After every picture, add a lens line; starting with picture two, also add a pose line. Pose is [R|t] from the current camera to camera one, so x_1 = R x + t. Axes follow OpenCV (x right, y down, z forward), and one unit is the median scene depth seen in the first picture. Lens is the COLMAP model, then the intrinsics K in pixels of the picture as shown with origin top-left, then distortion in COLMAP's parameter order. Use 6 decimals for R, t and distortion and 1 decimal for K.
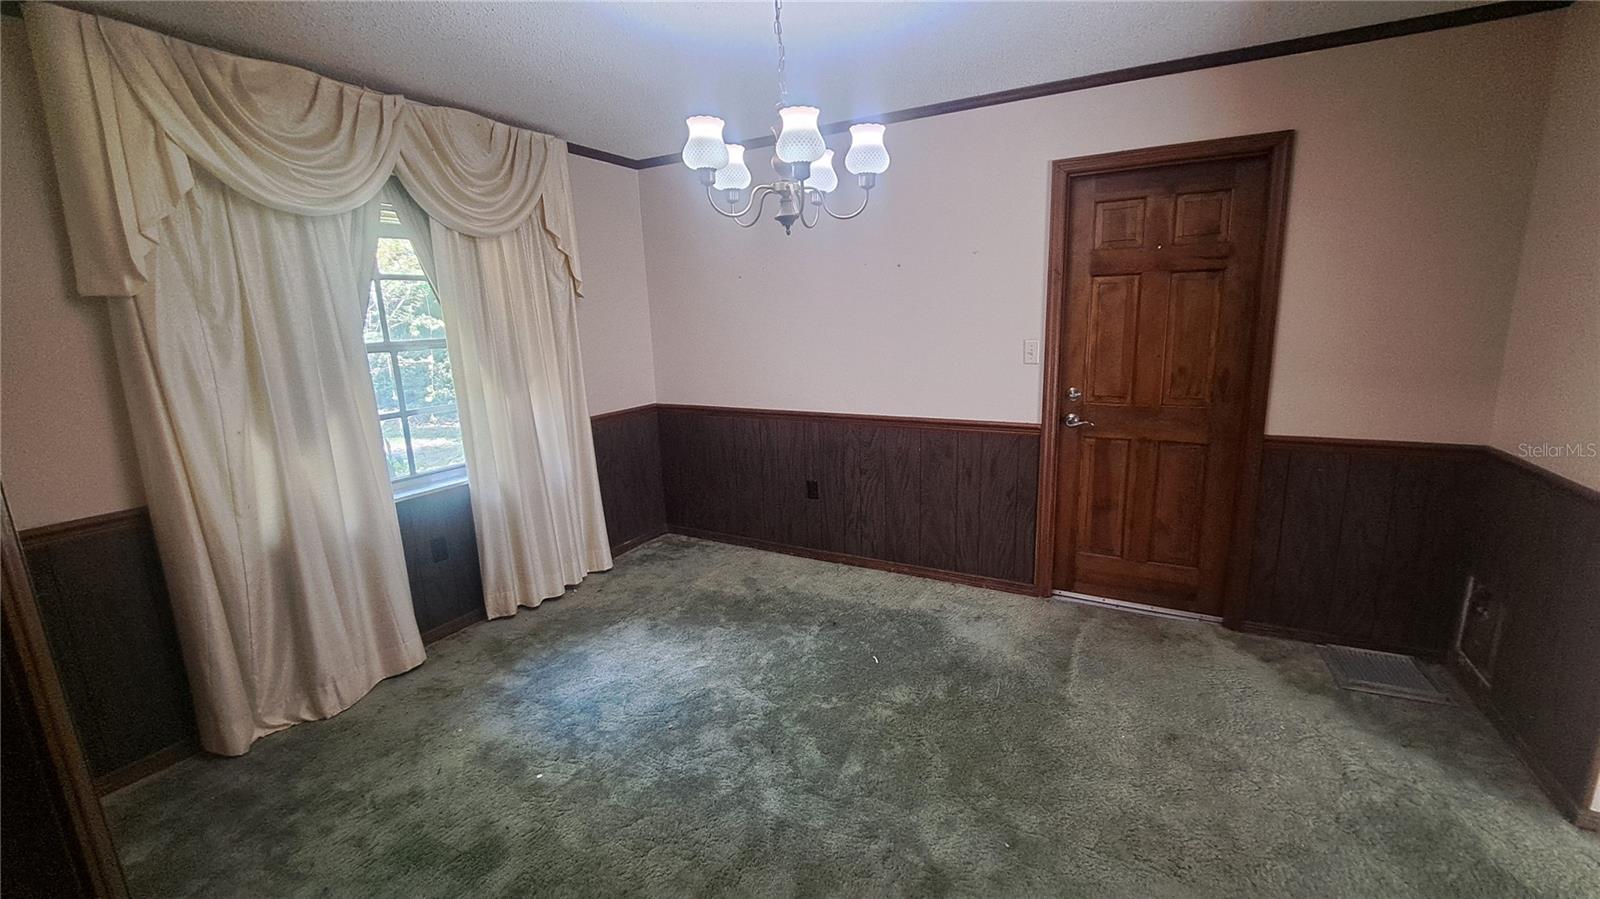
lens RADIAL K [[629.2, 0, 815.9], [0, 629.2, 443.9], [0, 0, 1]] dist [-0.001190, -0.000230]
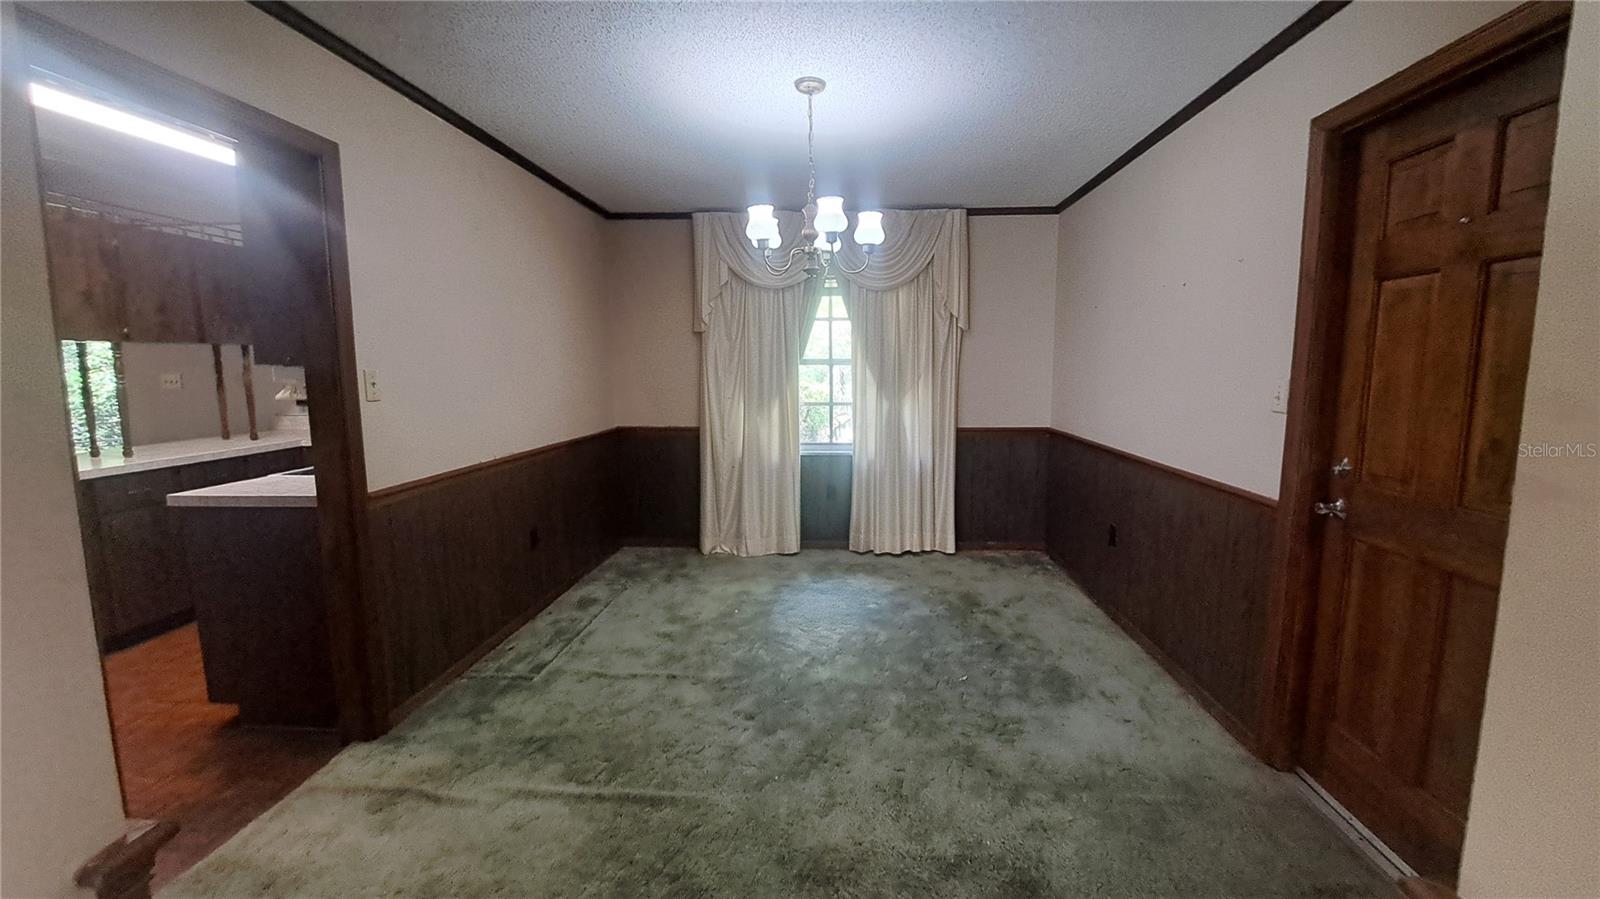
lens RADIAL K [[629.2, 0, 815.9], [0, 629.2, 443.9], [0, 0, 1]] dist [-0.001190, -0.000230]
pose [[0.436456, 0.143097, -0.888273, 0.745704], [-0.194236, 0.978976, 0.062271, -0.038167], [0.878509, 0.145356, 0.455075, 0.245794]]
